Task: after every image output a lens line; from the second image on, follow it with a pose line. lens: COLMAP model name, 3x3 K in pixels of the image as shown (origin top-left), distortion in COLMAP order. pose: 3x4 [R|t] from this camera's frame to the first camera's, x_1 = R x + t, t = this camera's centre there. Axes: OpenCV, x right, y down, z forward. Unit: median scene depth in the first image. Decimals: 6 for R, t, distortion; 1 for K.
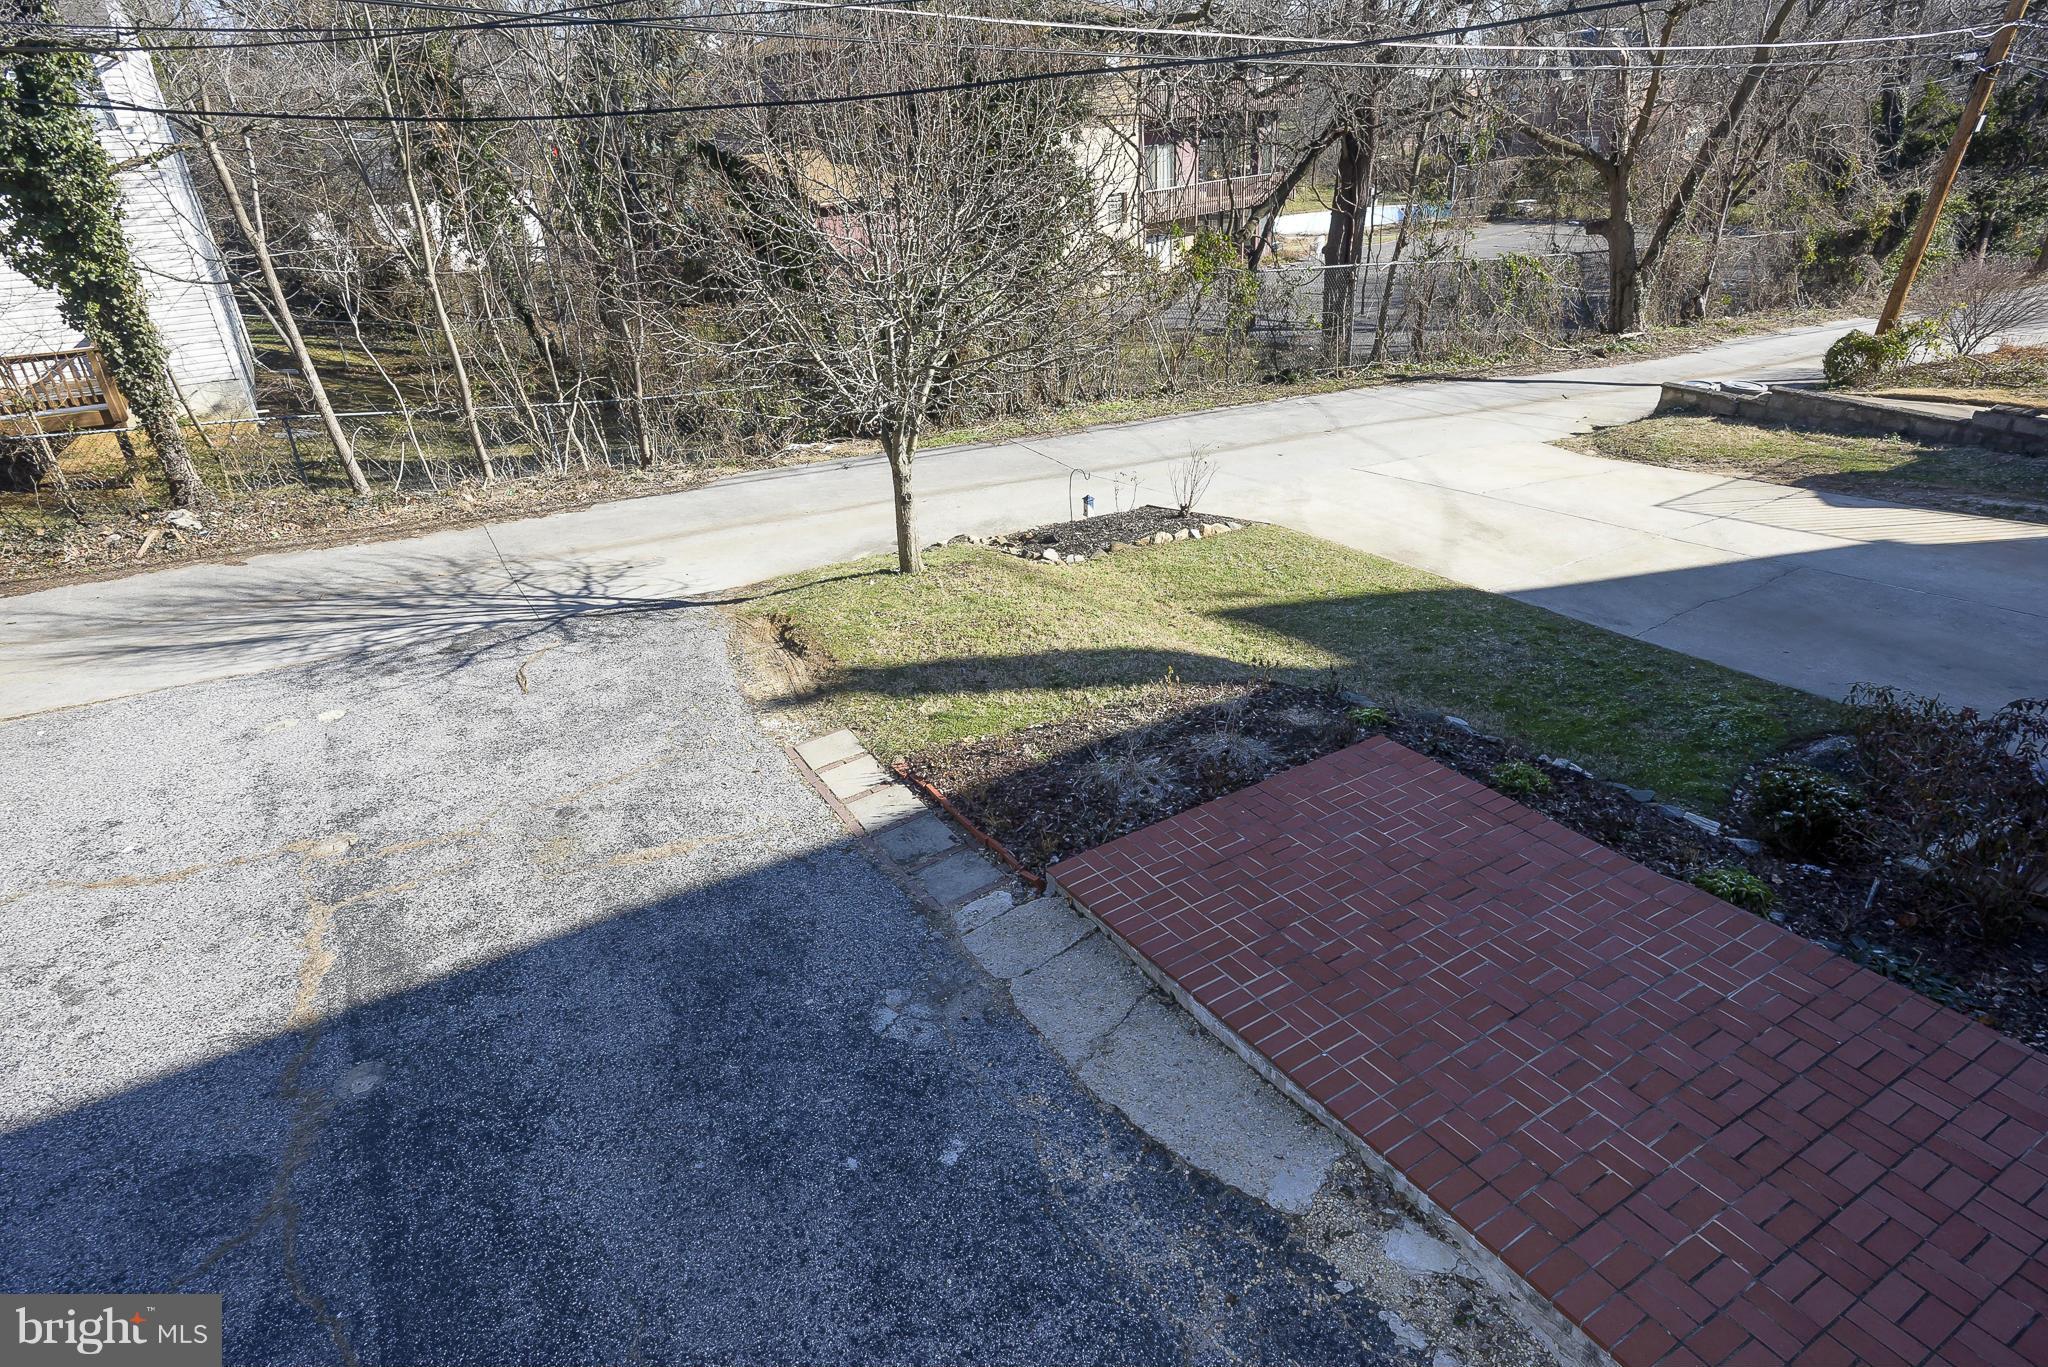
lens RADIAL K [[1195.5, 0, 1024.0], [0, 1195.5, 683.5], [0, 0, 1]] dist [-0.039141, 0.054356]
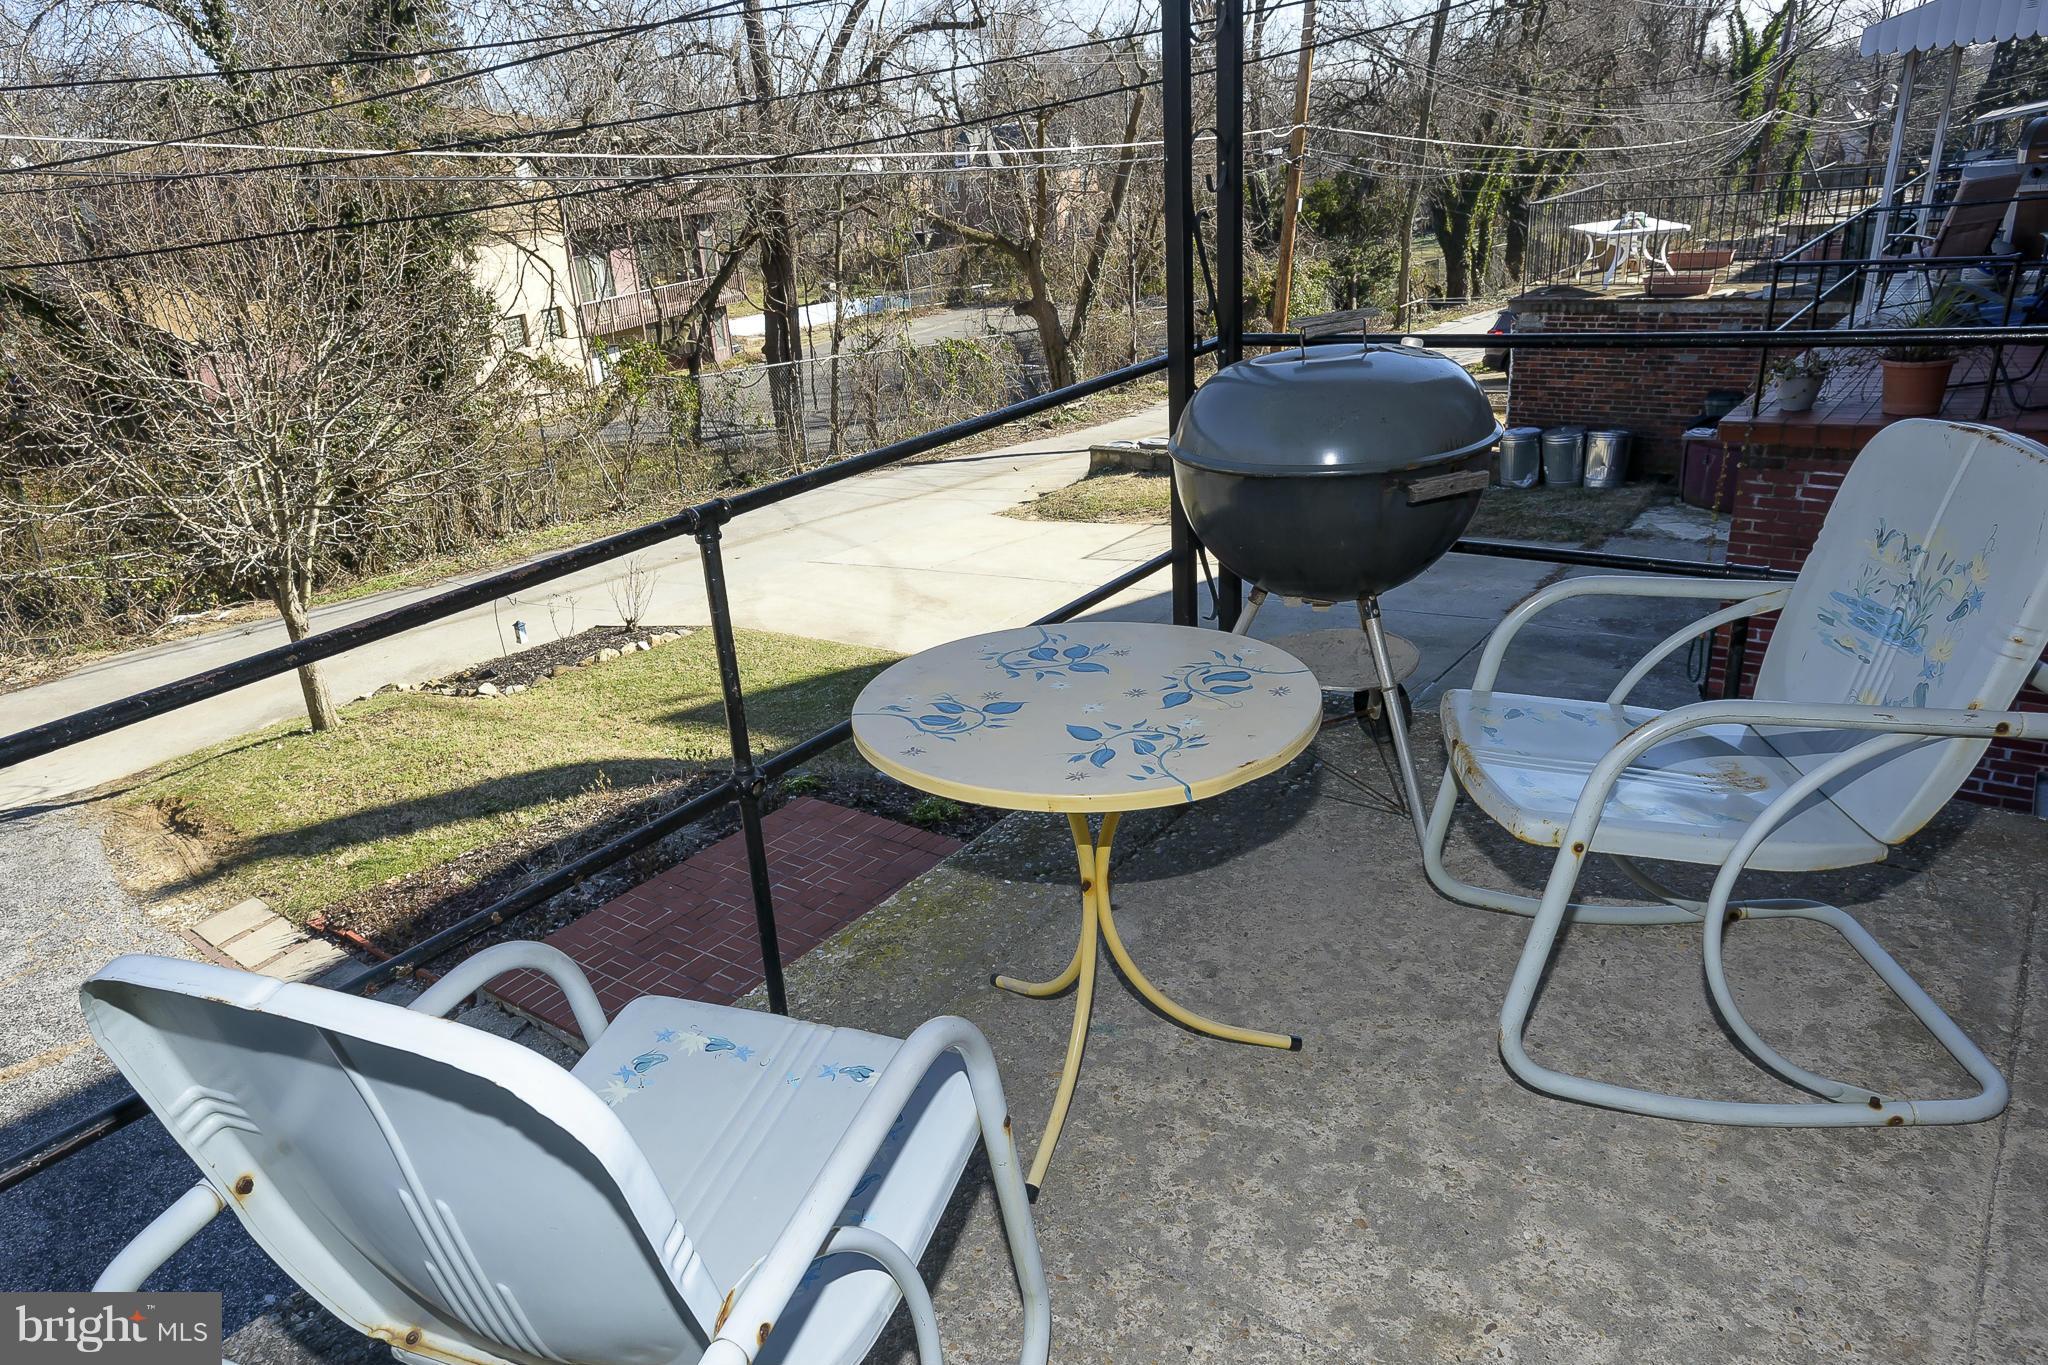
lens RADIAL K [[1434.1, 0, 1024.0], [0, 1434.1, 682.5], [0, 0, 1]] dist [-0.045812, 0.063431]
pose [[0.941526, -0.146206, 0.303566, 0.080705], [0.182132, 0.978822, -0.093465, 0.068977], [-0.283472, 0.143289, 0.948215, -0.180423]]
